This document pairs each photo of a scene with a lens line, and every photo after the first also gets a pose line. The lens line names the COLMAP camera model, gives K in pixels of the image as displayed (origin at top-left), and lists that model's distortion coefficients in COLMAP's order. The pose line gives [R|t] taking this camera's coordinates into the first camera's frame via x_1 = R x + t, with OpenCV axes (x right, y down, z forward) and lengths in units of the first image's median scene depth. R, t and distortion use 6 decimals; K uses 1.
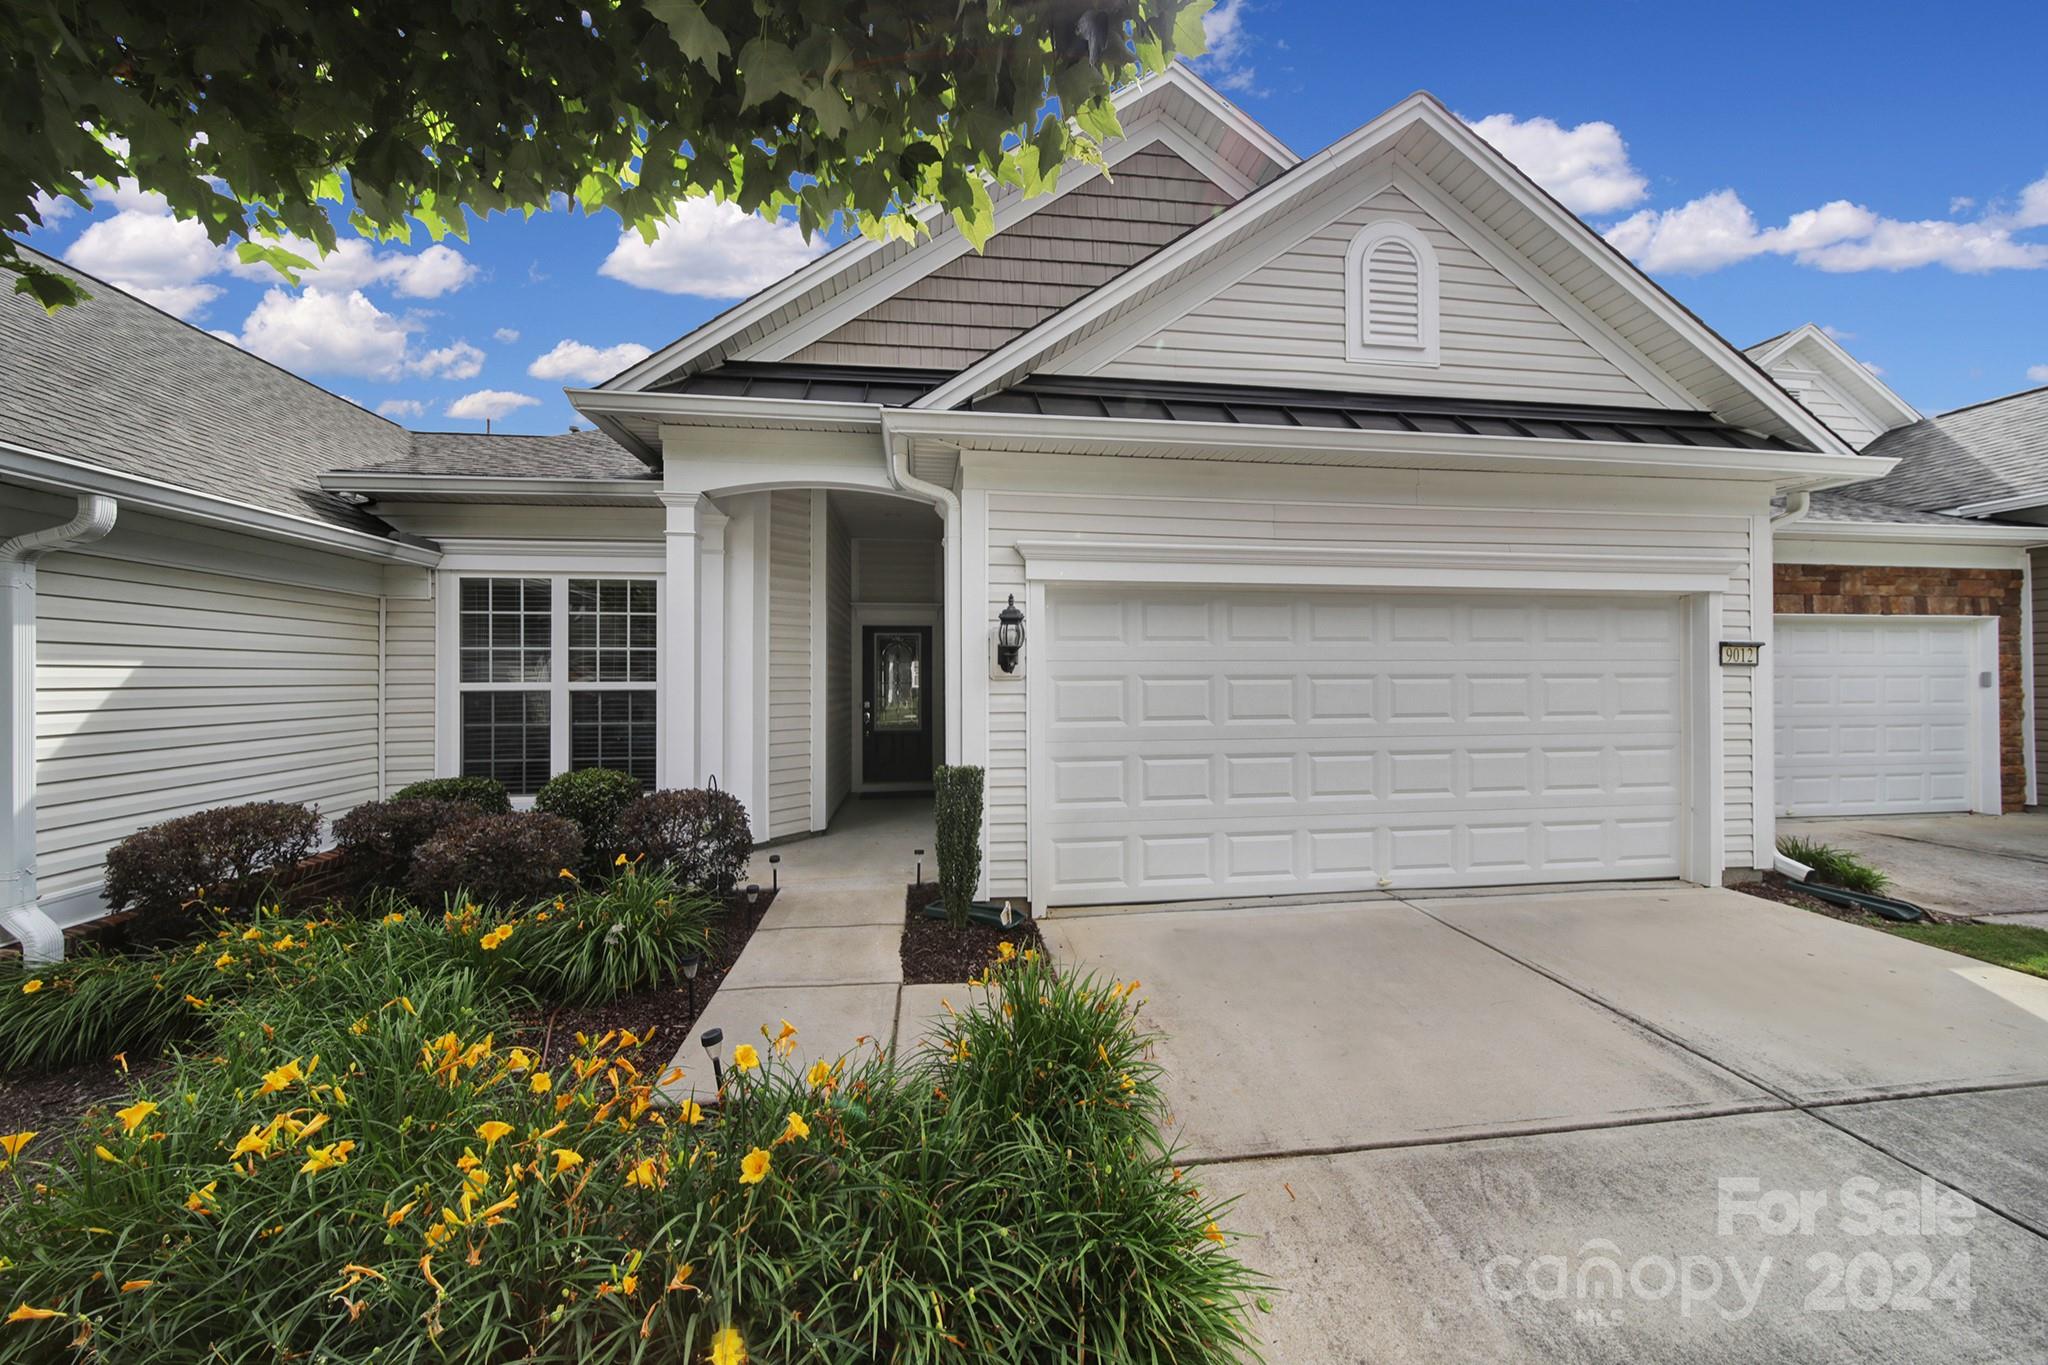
lens RADIAL K [[705.2, 0, 1021.8], [0, 705.2, 663.6], [0, 0, 1]] dist [-0.002931, -0.000163]
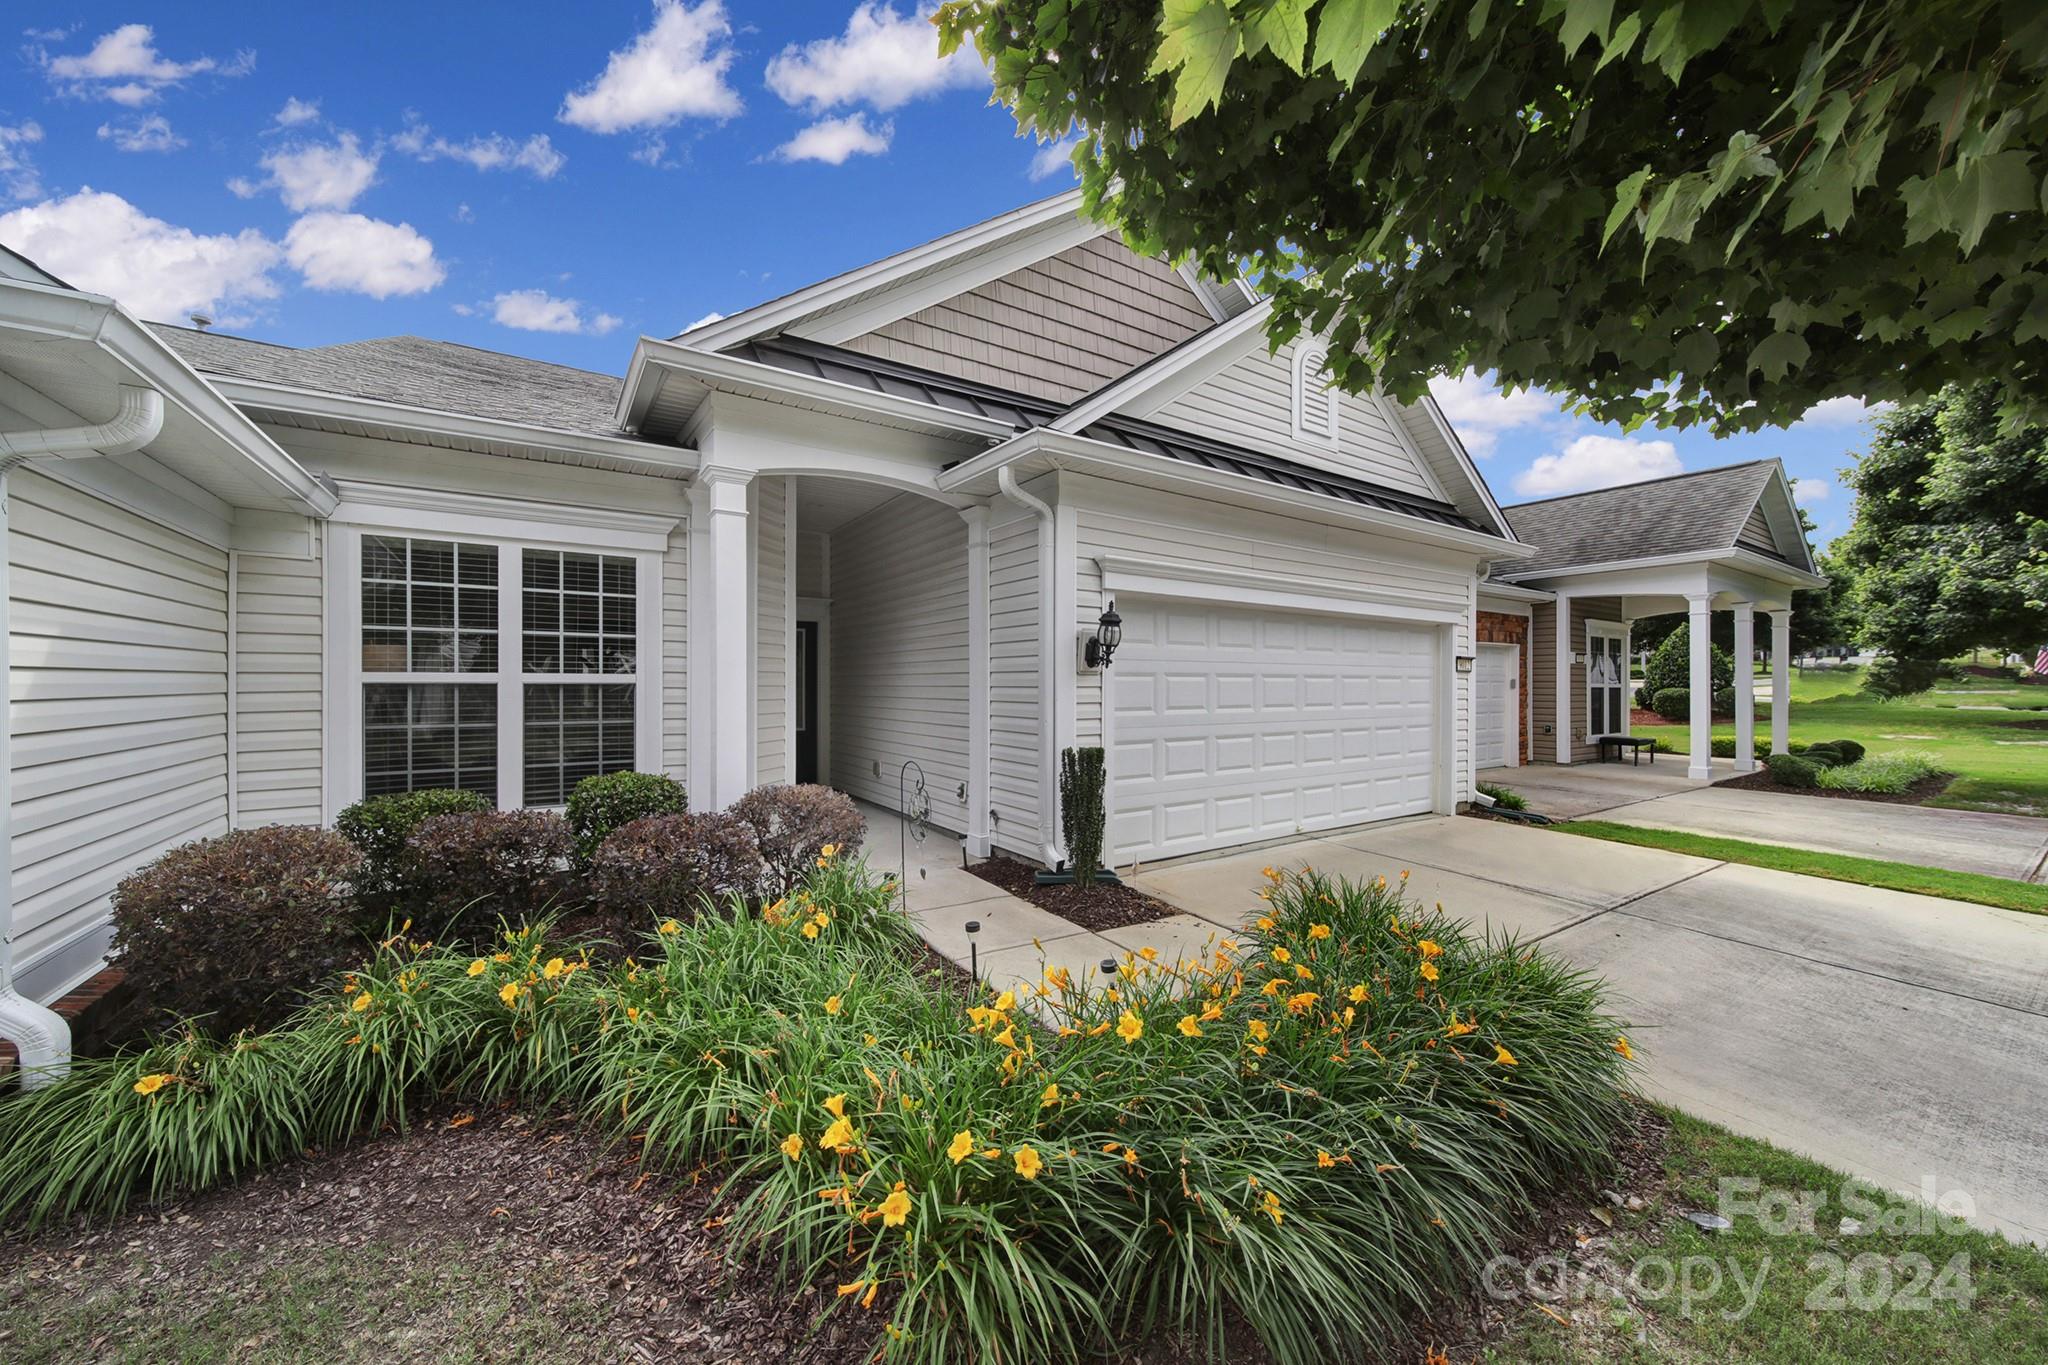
lens RADIAL K [[729.9, 0, 1007.6], [0, 729.9, 674.9], [0, 0, 1]] dist [0.001134, -0.000016]
pose [[0.902231, 0.011973, 0.431087, -0.534517], [-0.016393, 0.999844, 0.006540, 0.014466], [-0.430942, -0.012967, 0.902286, -0.016674]]
